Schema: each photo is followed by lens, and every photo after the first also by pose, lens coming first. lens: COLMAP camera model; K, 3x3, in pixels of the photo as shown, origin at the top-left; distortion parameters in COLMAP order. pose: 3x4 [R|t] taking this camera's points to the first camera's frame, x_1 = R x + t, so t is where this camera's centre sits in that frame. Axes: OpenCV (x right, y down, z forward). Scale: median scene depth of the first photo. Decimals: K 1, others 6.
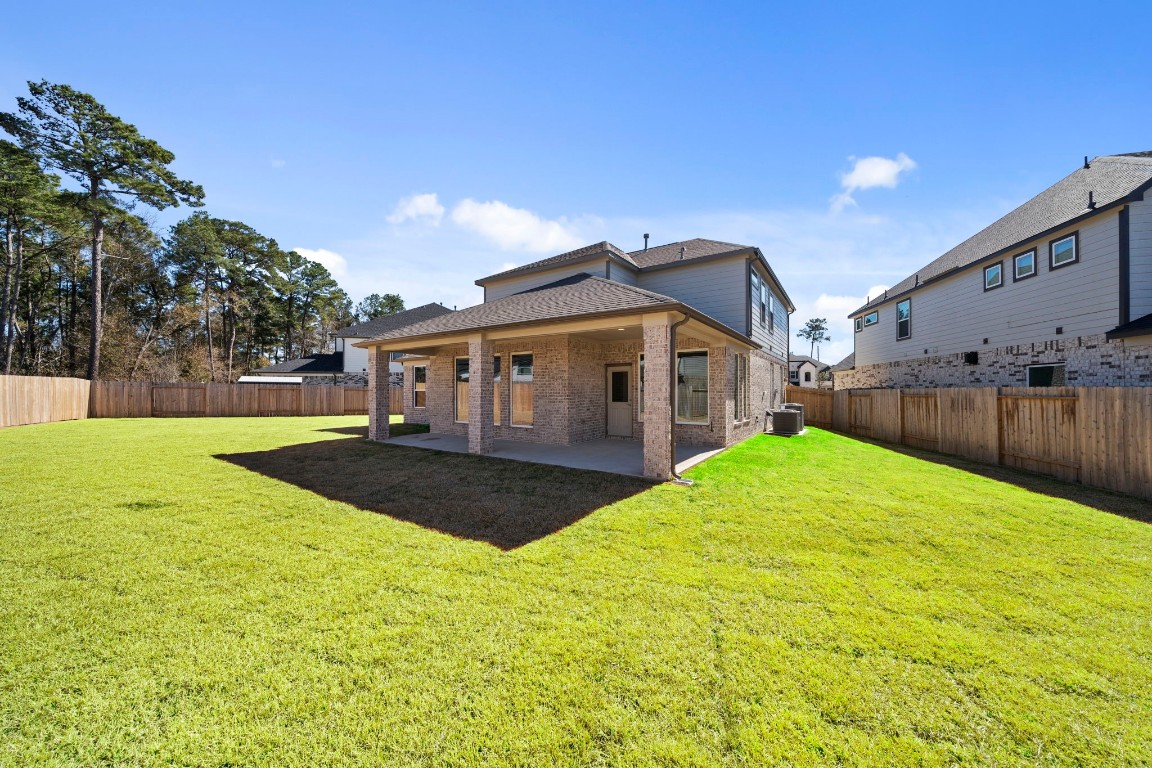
lens RADIAL K [[504.3, 0, 576.0], [0, 504.3, 384.0], [0, 0, 1]] dist [0.000613, 0.000399]
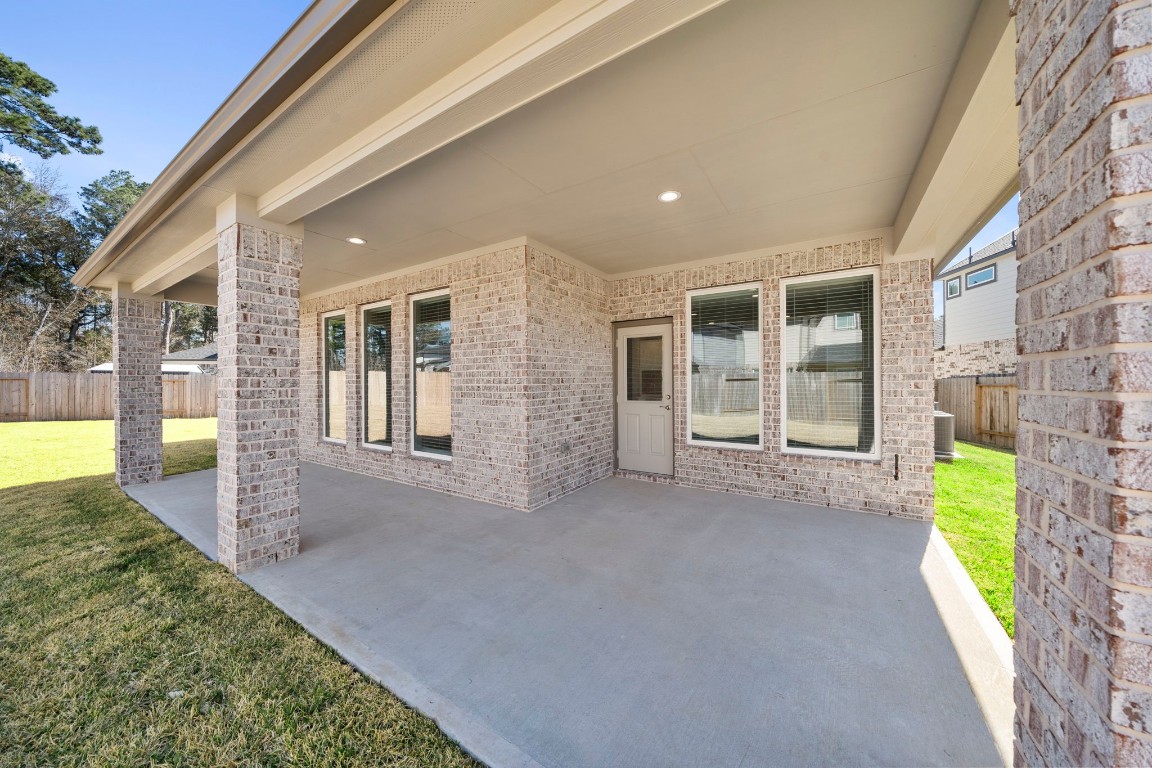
lens RADIAL K [[504.3, 0, 576.0], [0, 504.3, 384.0], [0, 0, 1]] dist [0.000613, 0.000399]
pose [[0.999903, -0.004161, 0.013284, 0.008365], [0.003952, 0.999868, 0.015750, 0.006090], [-0.013348, -0.015696, 0.999788, 0.266014]]
